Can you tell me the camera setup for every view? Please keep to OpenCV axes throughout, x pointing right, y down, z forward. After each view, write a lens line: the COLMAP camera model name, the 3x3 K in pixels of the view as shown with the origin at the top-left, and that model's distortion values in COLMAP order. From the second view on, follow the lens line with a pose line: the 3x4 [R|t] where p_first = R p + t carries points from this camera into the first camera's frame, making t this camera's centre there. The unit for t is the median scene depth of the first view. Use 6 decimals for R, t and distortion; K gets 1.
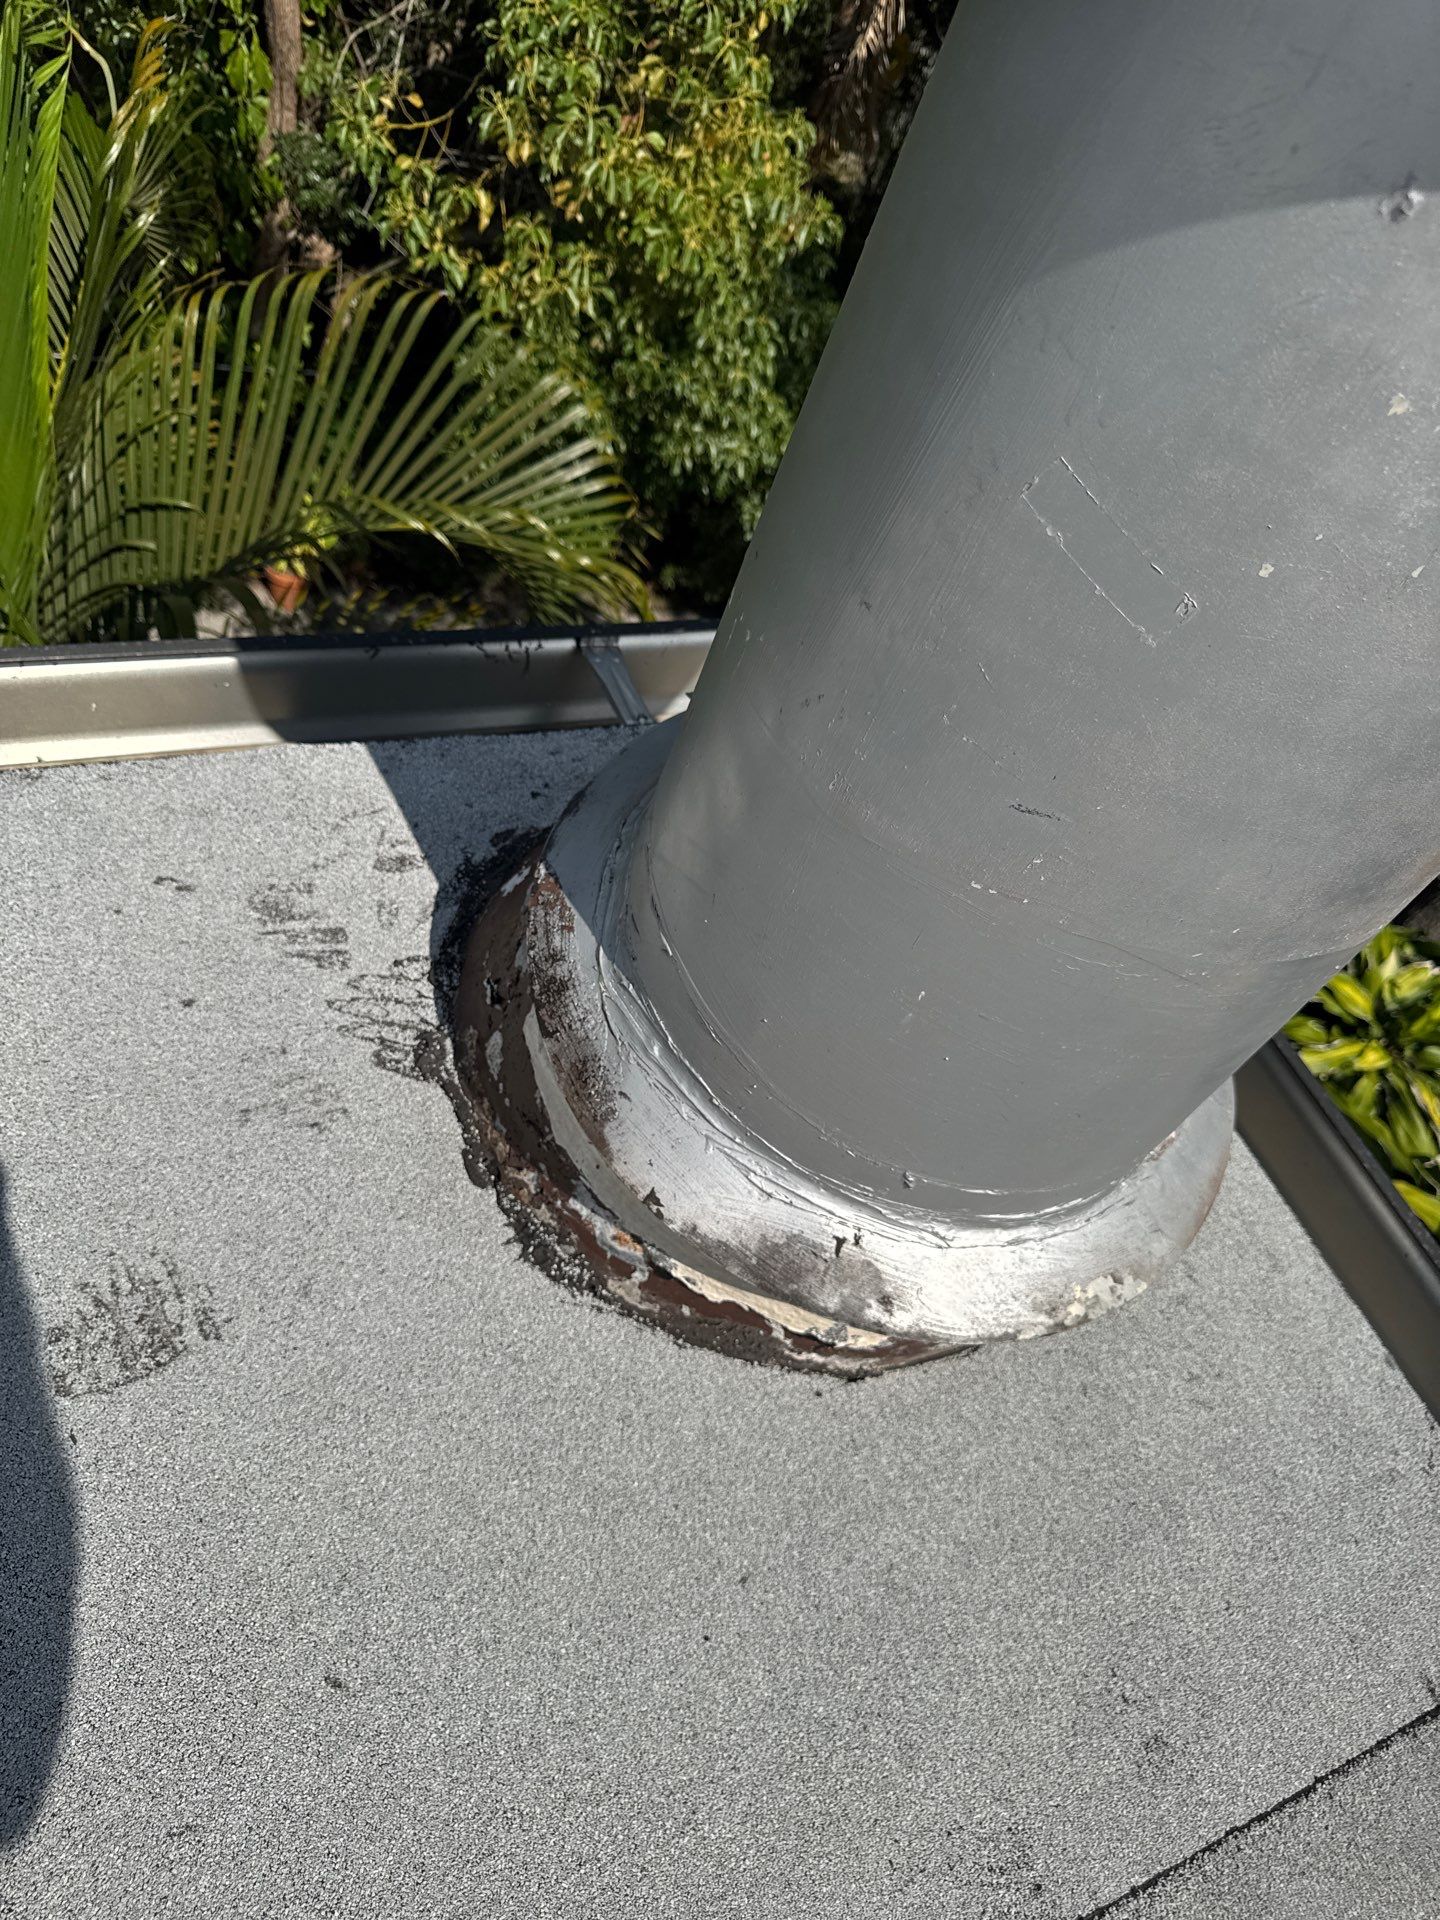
lens RADIAL K [[1380.9, 0, 716.0], [0, 1380.9, 961.4], [0, 0, 1]] dist [0.062996, -0.090193]
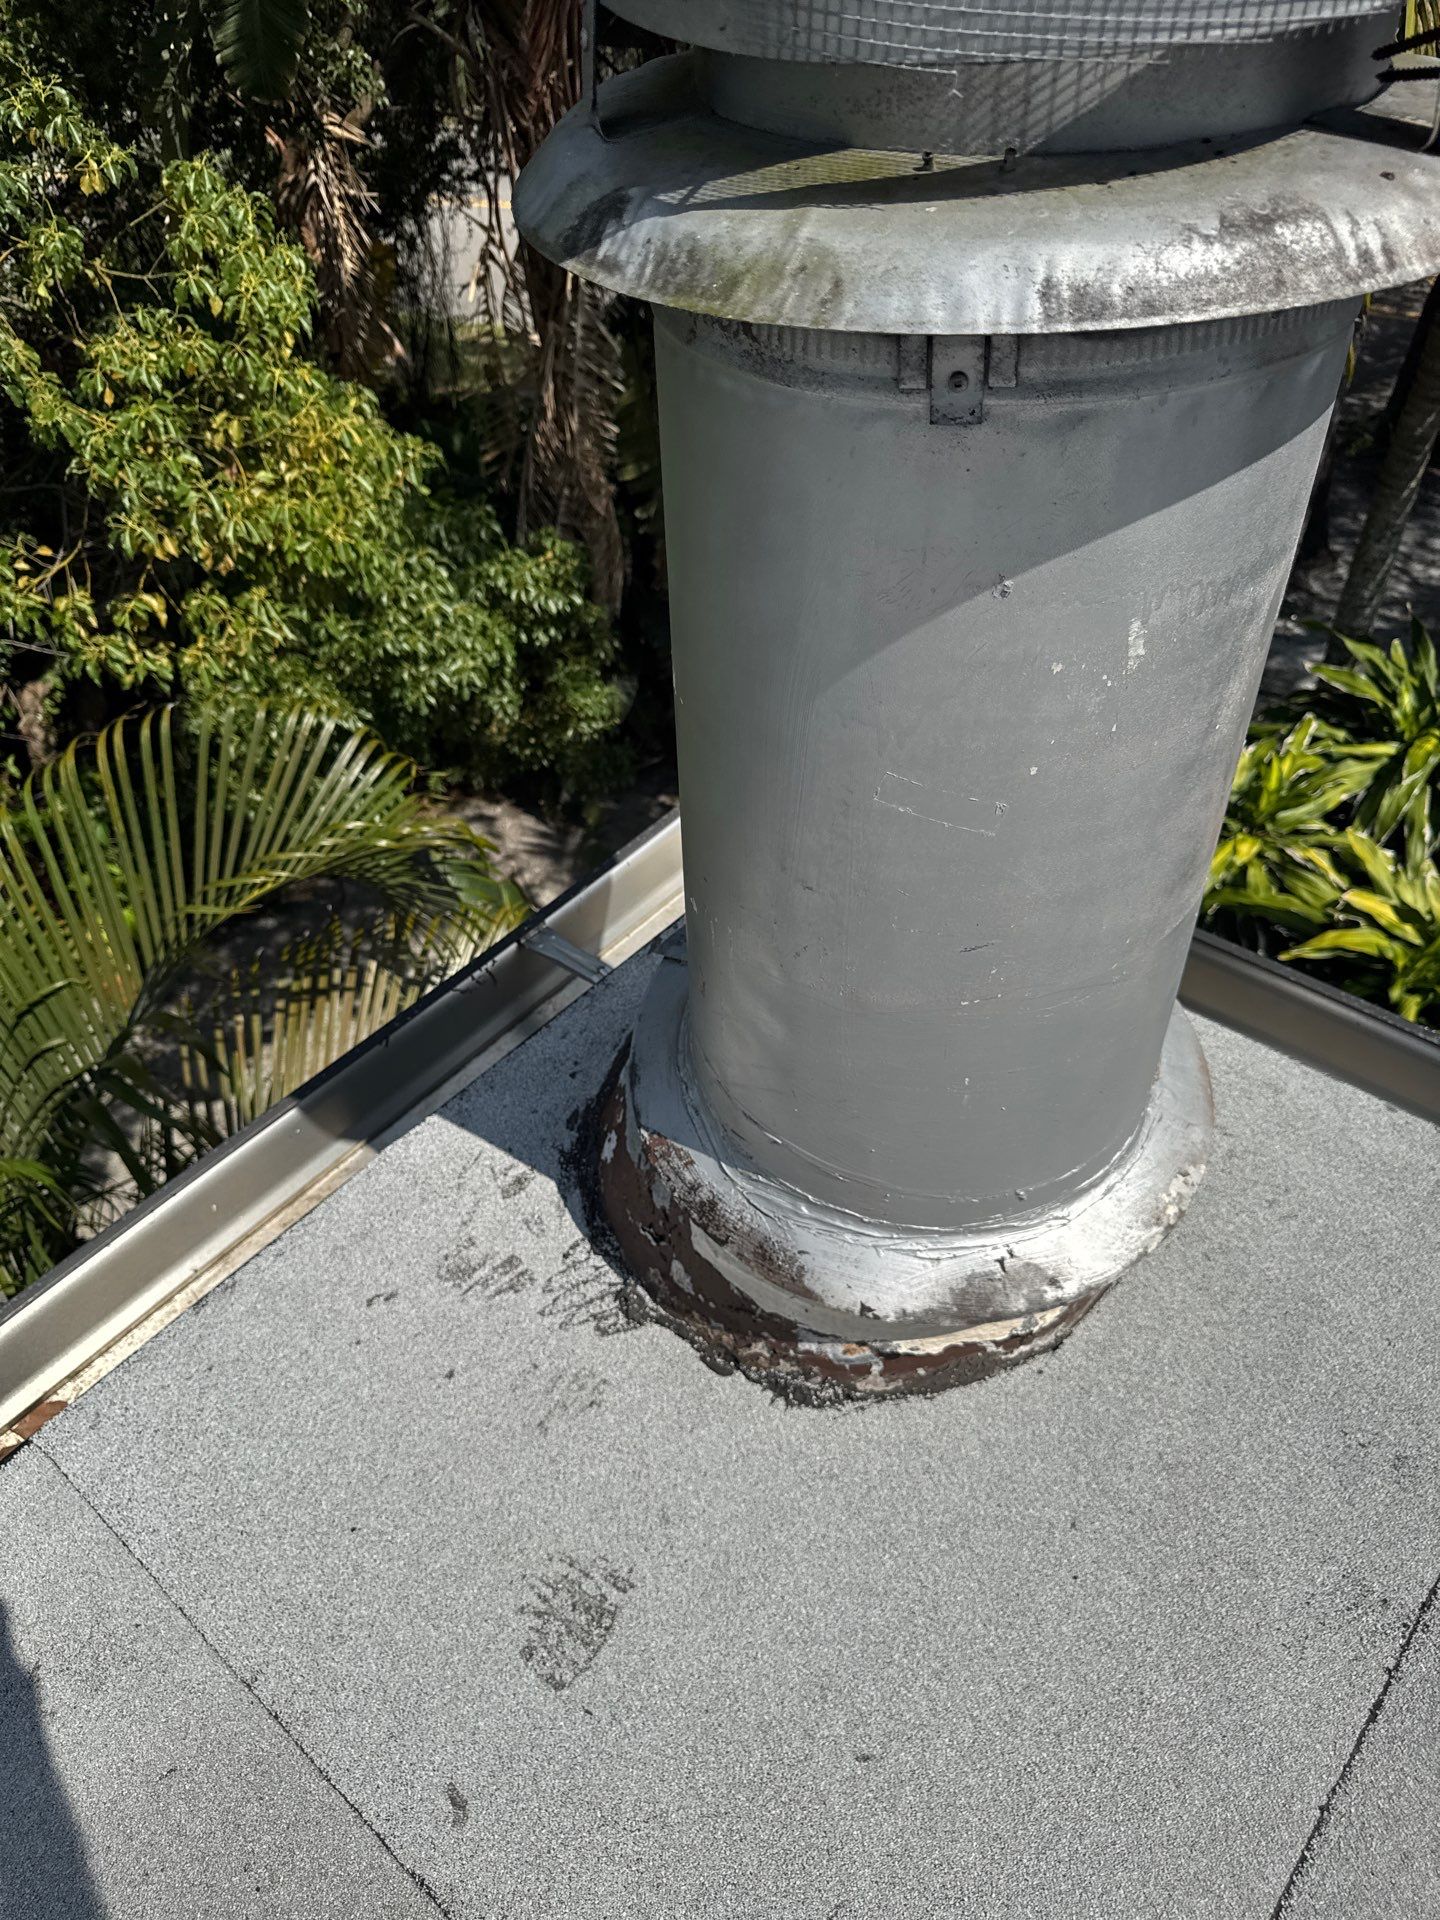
lens RADIAL K [[1380.9, 0, 723.2], [0, 1380.9, 943.6], [0, 0, 1]] dist [0.062996, -0.090193]
pose [[0.851303, -0.517587, 0.085952, -0.077051], [0.522628, 0.850981, -0.051867, -0.105243], [-0.046298, 0.089076, 0.994948, -0.283734]]
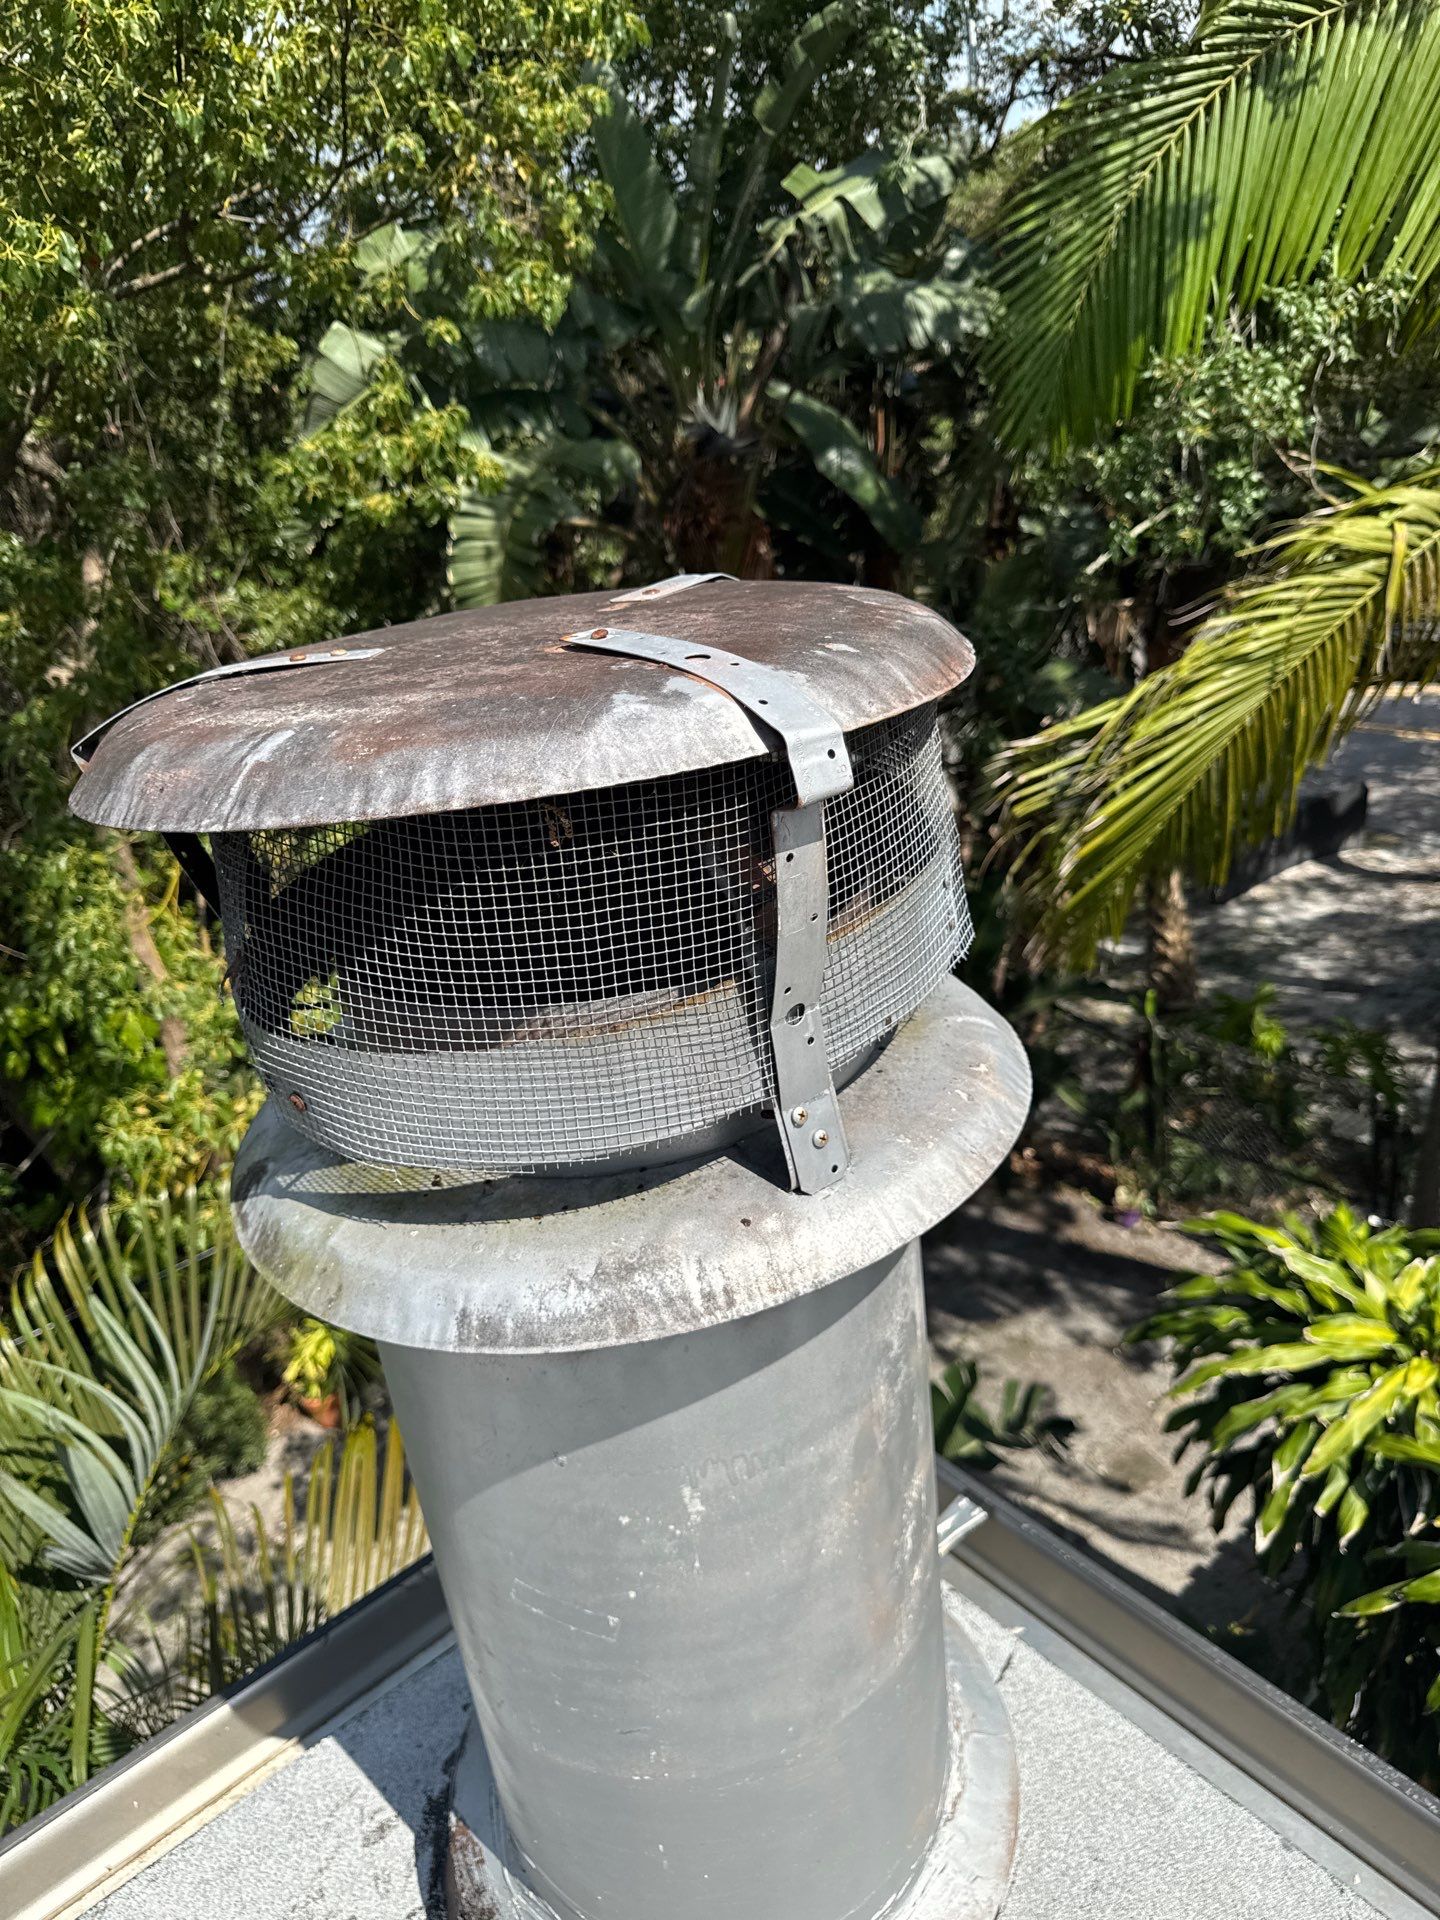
lens RADIAL K [[1380.9, 0, 695.2], [0, 1380.9, 947.4], [0, 0, 1]] dist [0.062996, -0.090193]
pose [[0.881519, -0.468252, 0.060539, 0.369002], [0.452695, 0.801795, -0.390118, -0.102601], [0.134134, 0.371302, 0.918772, -0.492868]]
